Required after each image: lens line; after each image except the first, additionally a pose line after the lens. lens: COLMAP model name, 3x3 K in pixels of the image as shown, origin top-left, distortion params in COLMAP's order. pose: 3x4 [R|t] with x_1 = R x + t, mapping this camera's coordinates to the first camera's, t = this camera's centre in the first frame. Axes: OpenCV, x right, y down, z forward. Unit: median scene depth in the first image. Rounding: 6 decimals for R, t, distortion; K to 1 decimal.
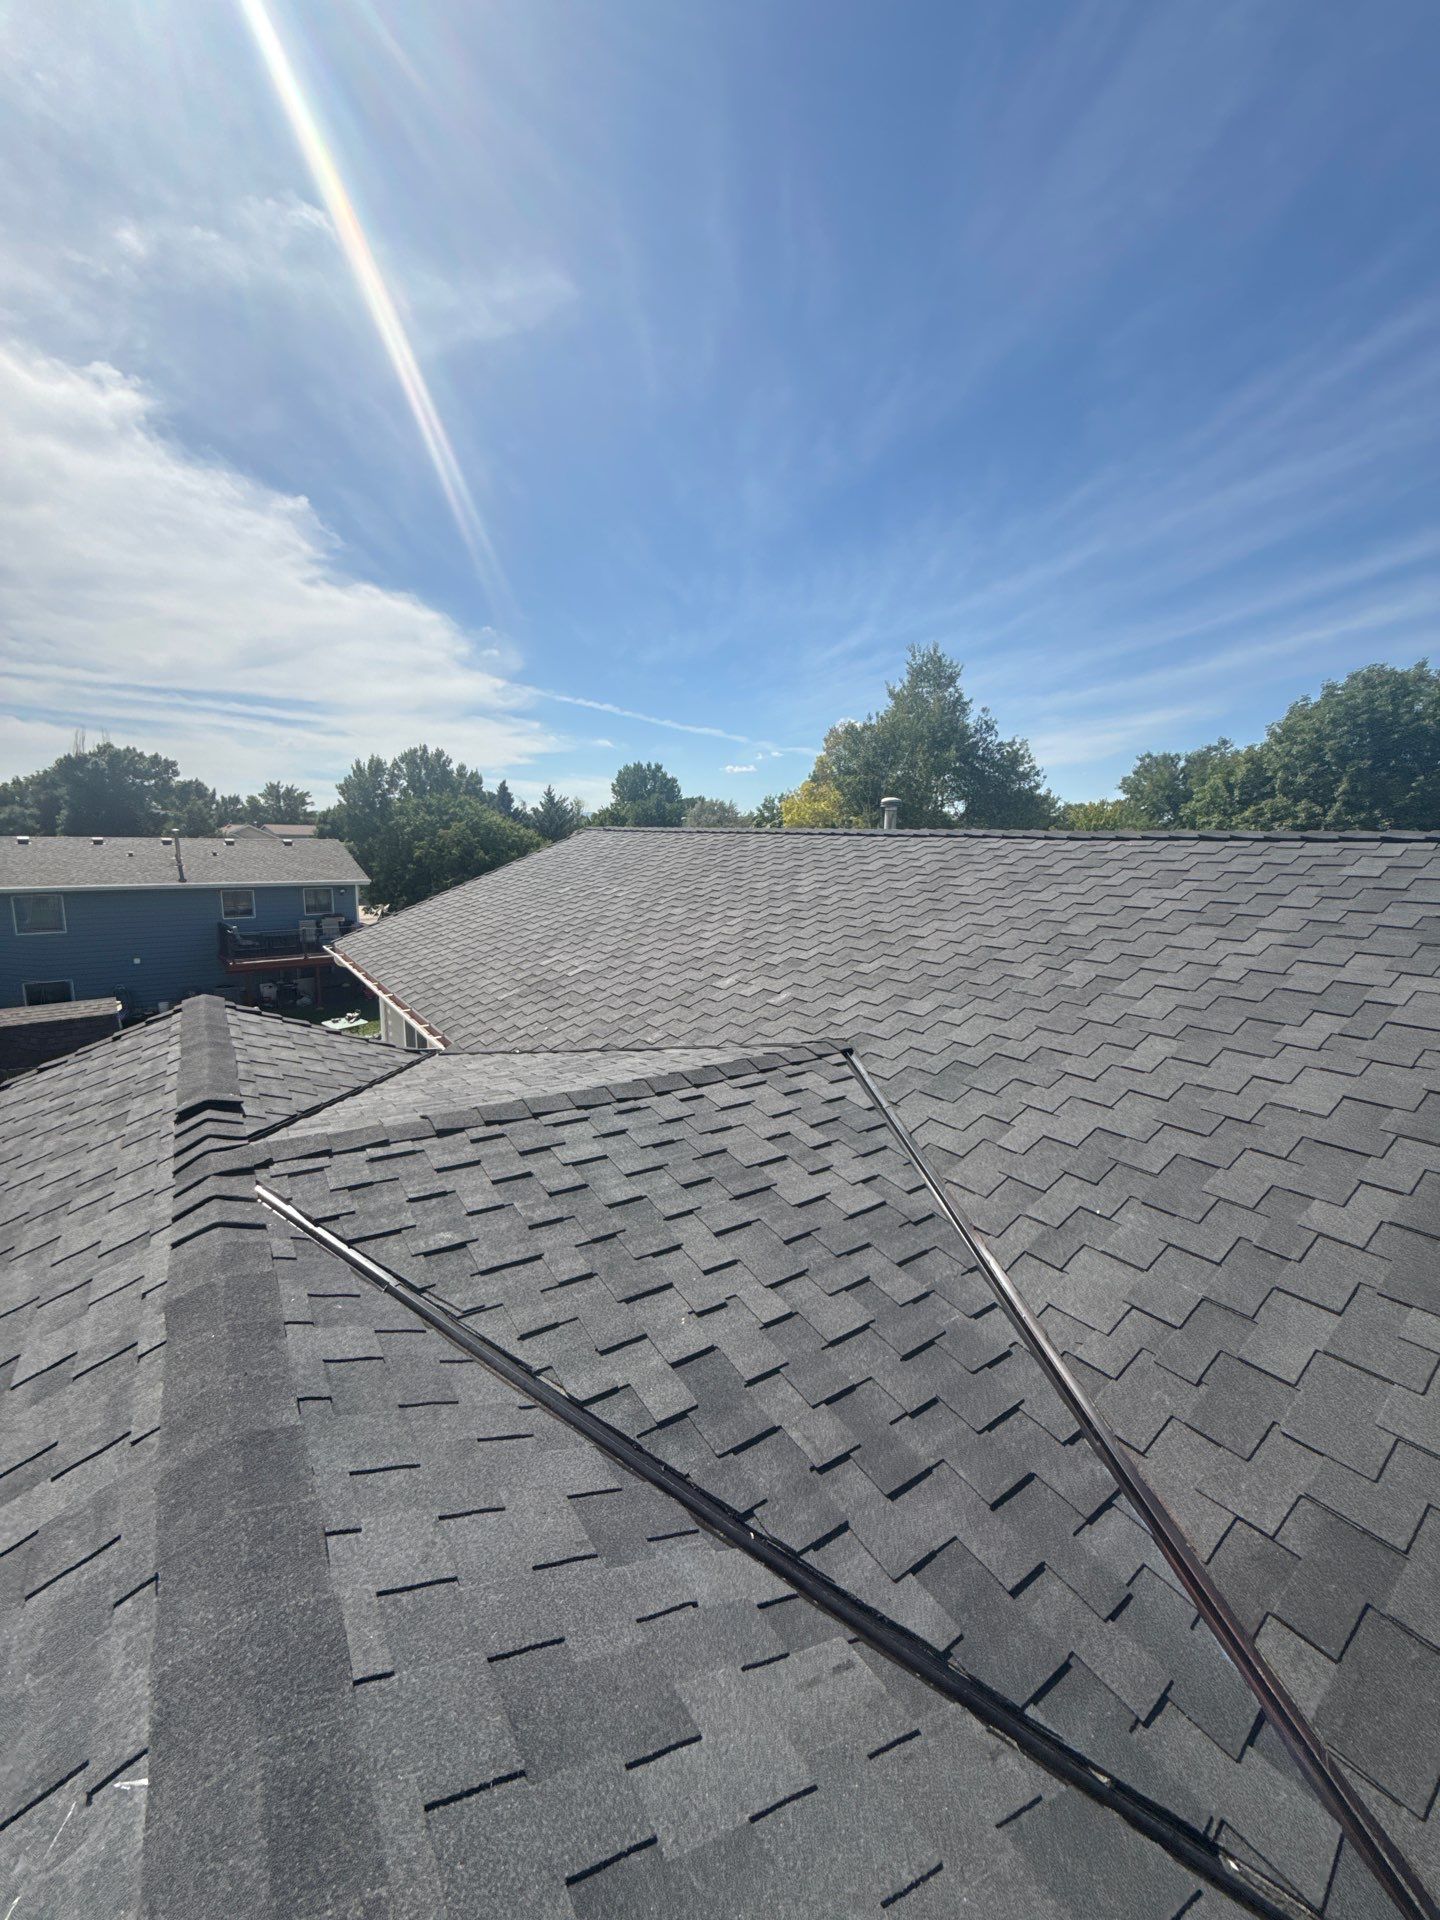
lens RADIAL K [[769.6, 0, 716.0], [0, 769.6, 958.7], [0, 0, 1]] dist [0.001970, 0.000230]
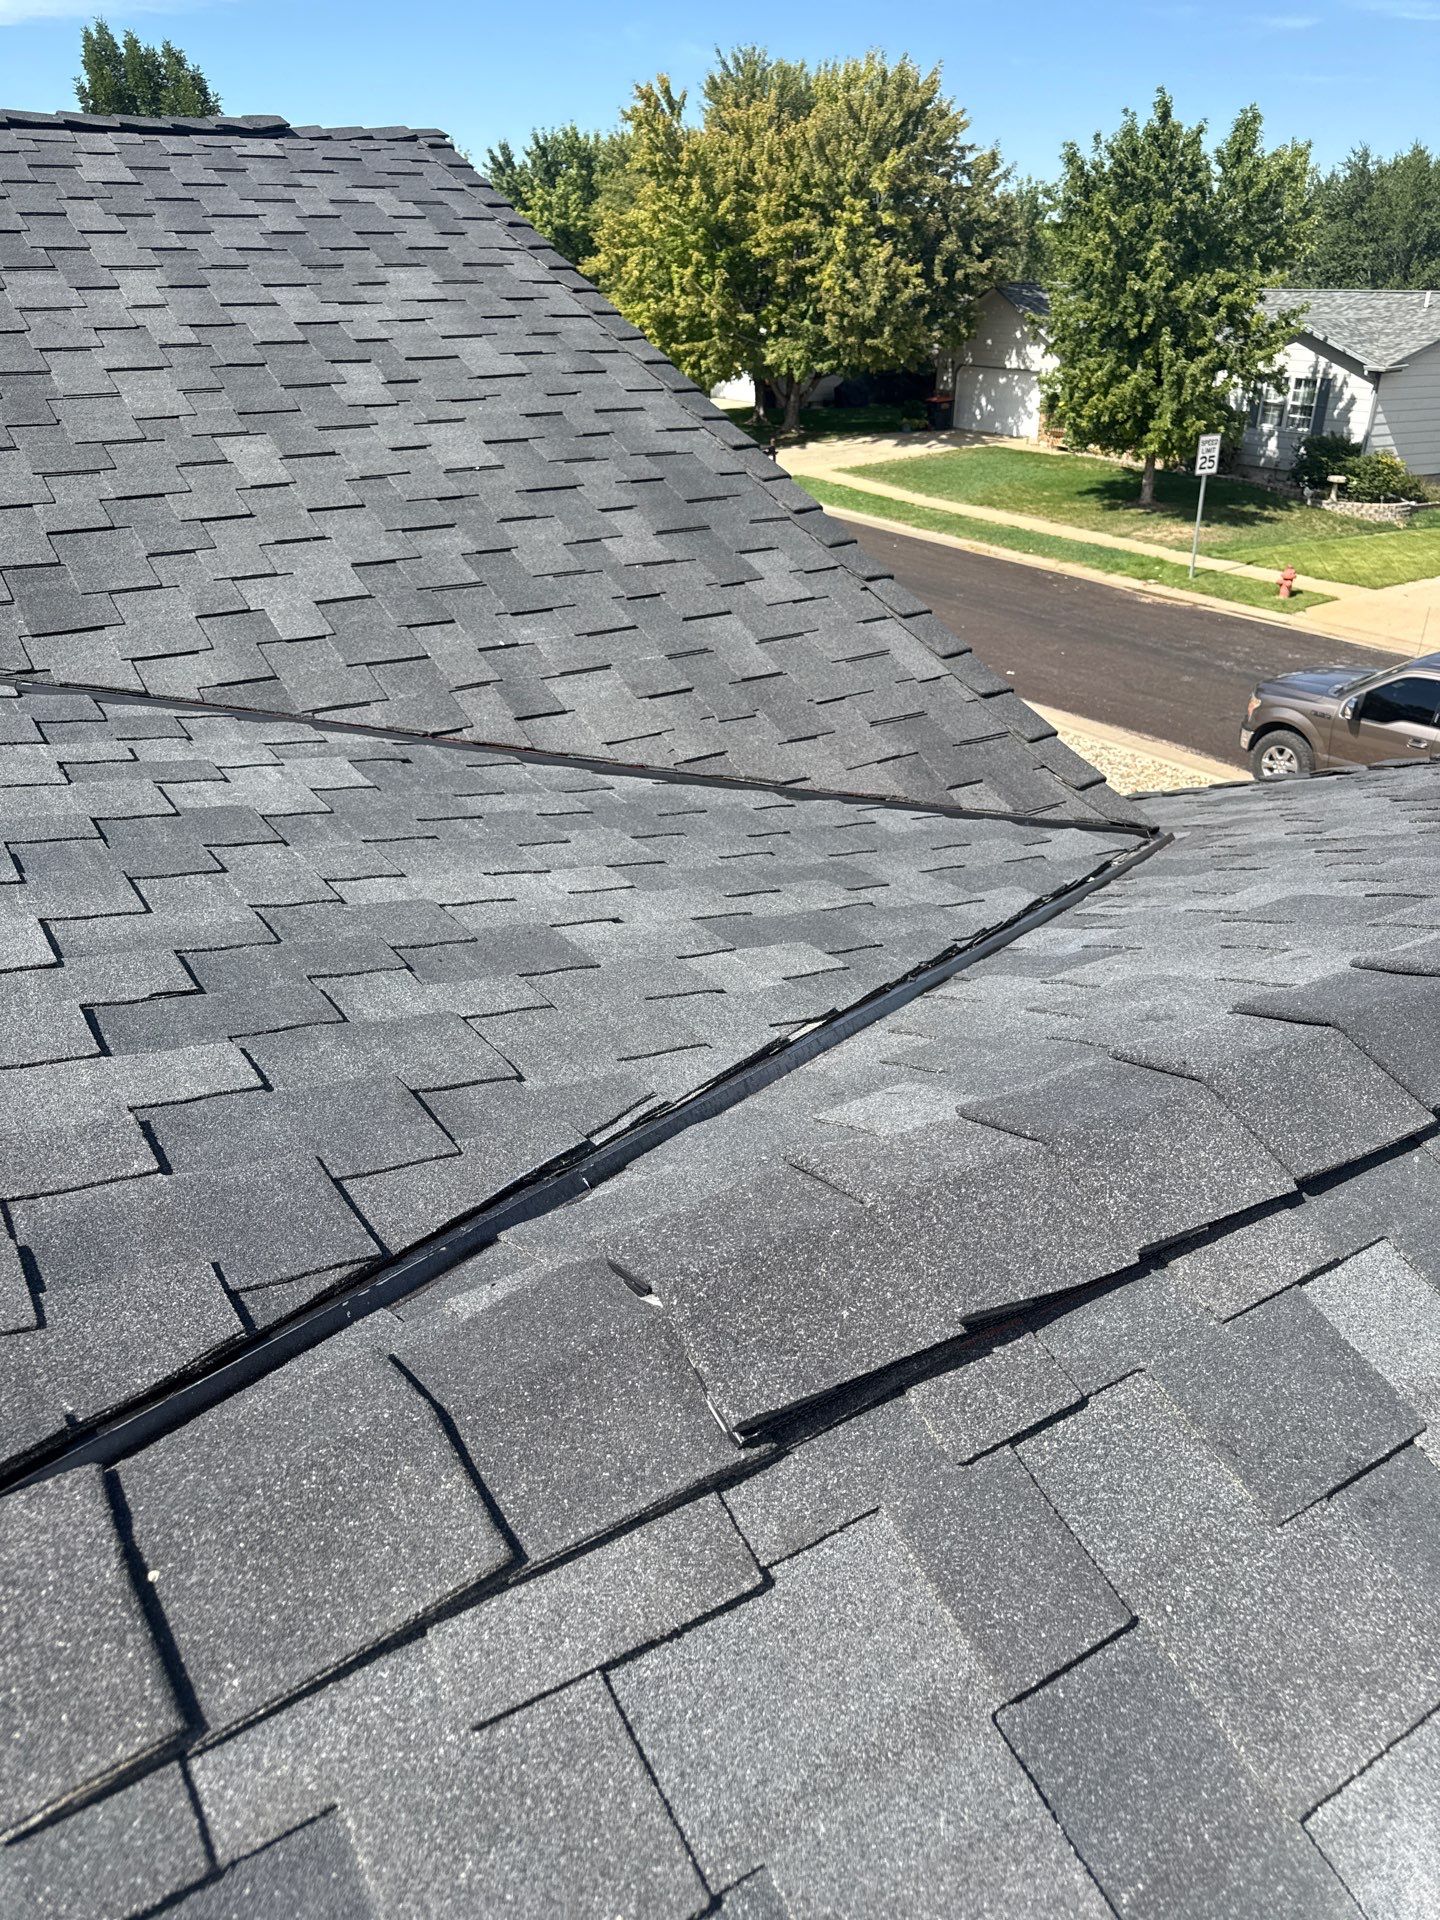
lens RADIAL K [[1376.2, 0, 720.2], [0, 1376.2, 944.7], [0, 0, 1]] dist [0.028818, -0.036292]
pose [[0.035027, -0.452061, 0.891299, -0.654053], [0.156426, 0.883334, 0.441874, 0.035947], [-0.987068, 0.123945, 0.101655, 0.599442]]
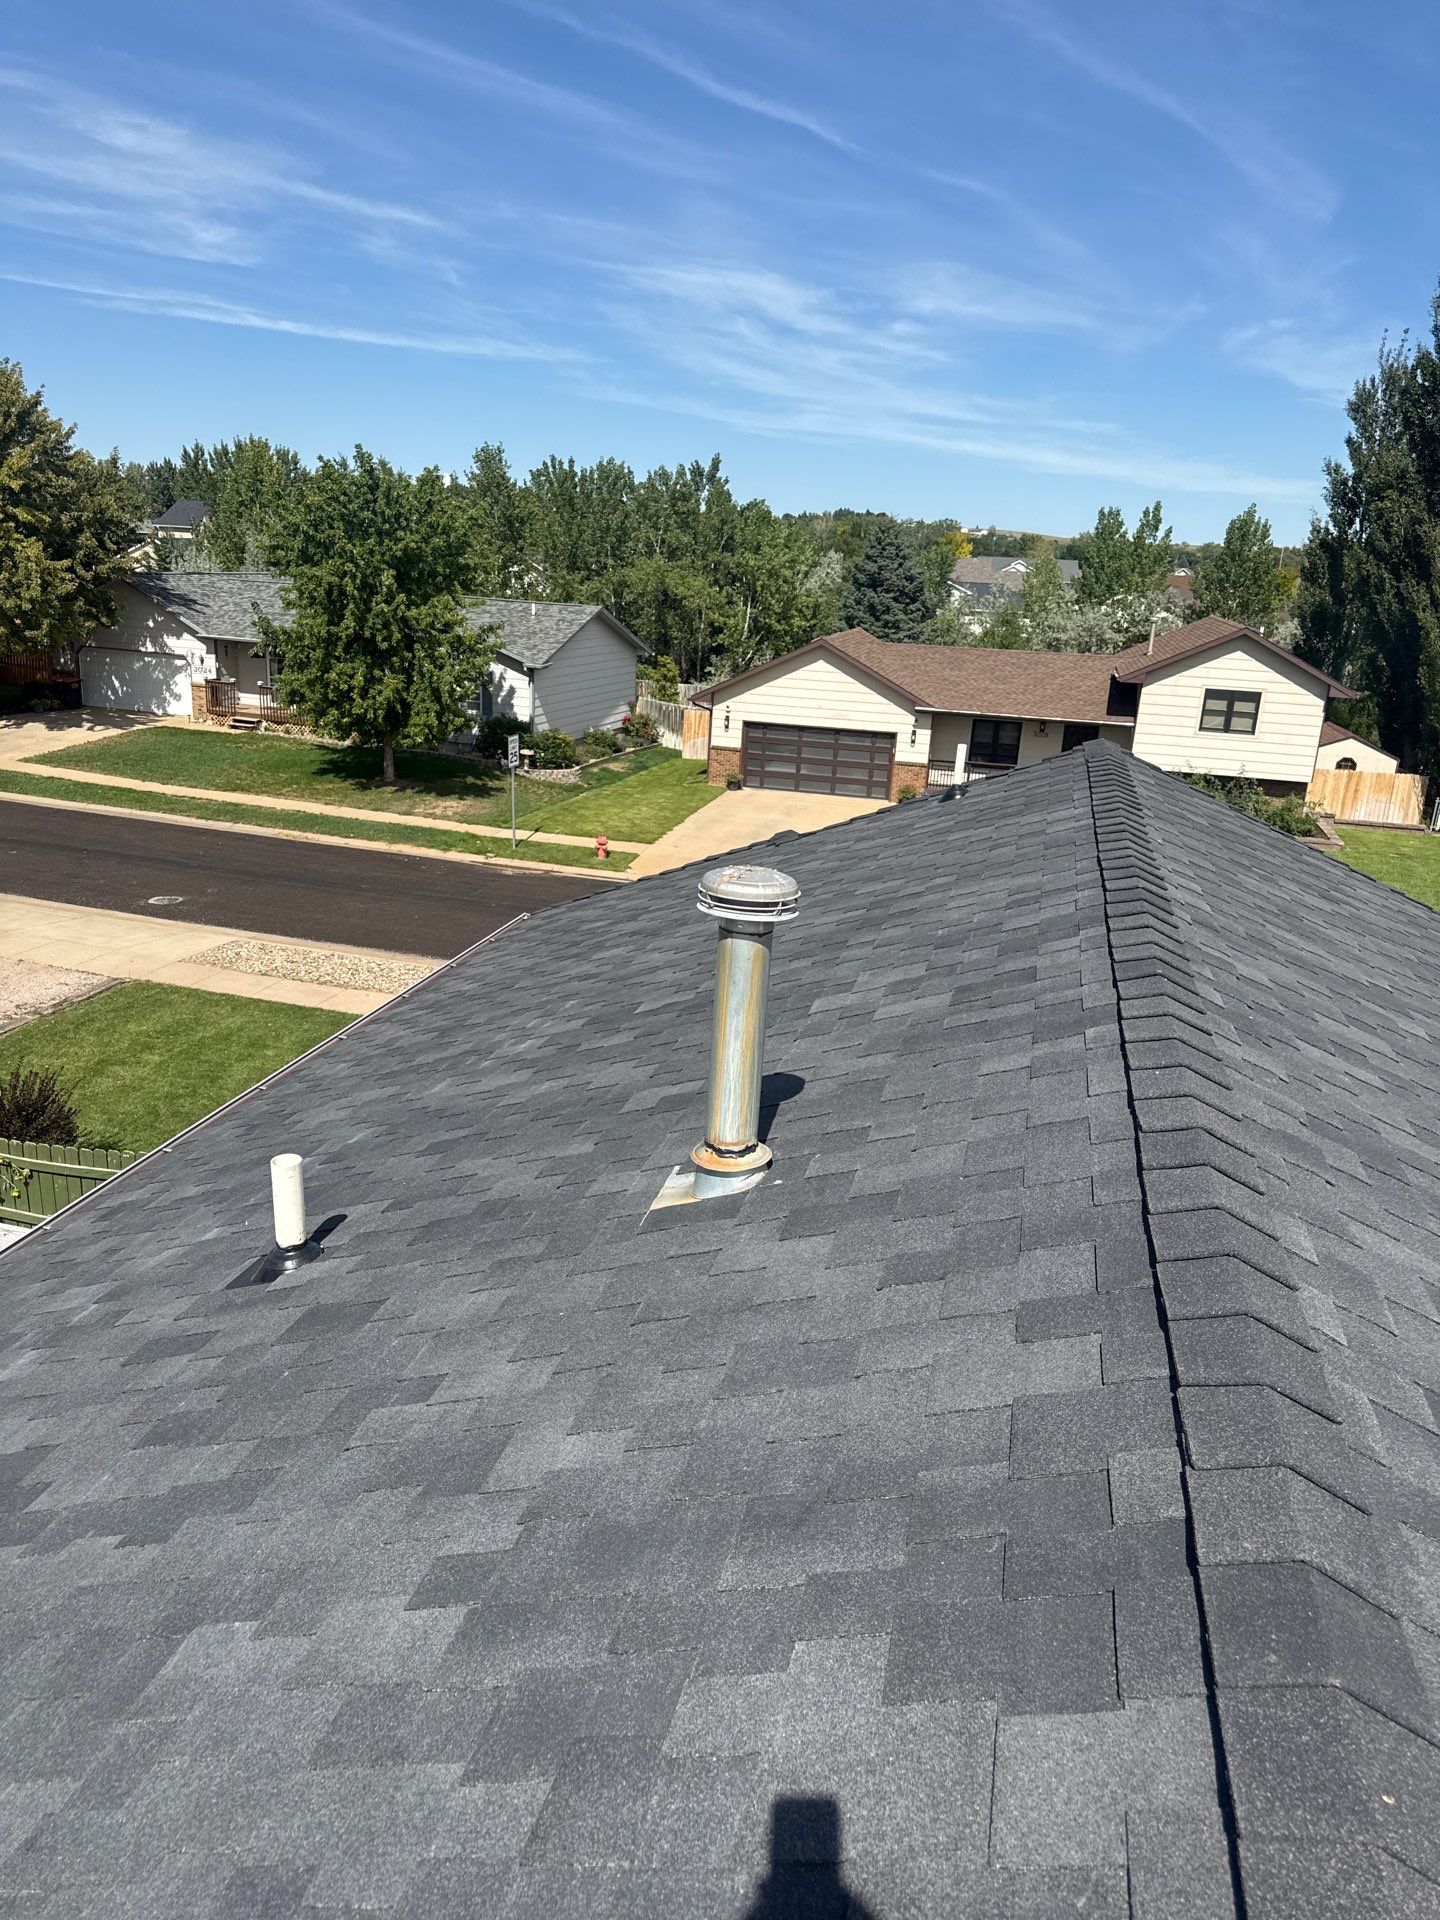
lens RADIAL K [[1333.5, 0, 705.8], [0, 1333.5, 975.2], [0, 0, 1]] dist [0.139844, -0.266870]
pose [[-0.668334, -0.275549, 0.690943, -0.022697], [0.052336, 0.909140, 0.413189, -0.972747], [-0.742018, 0.312310, -0.593188, 3.600543]]
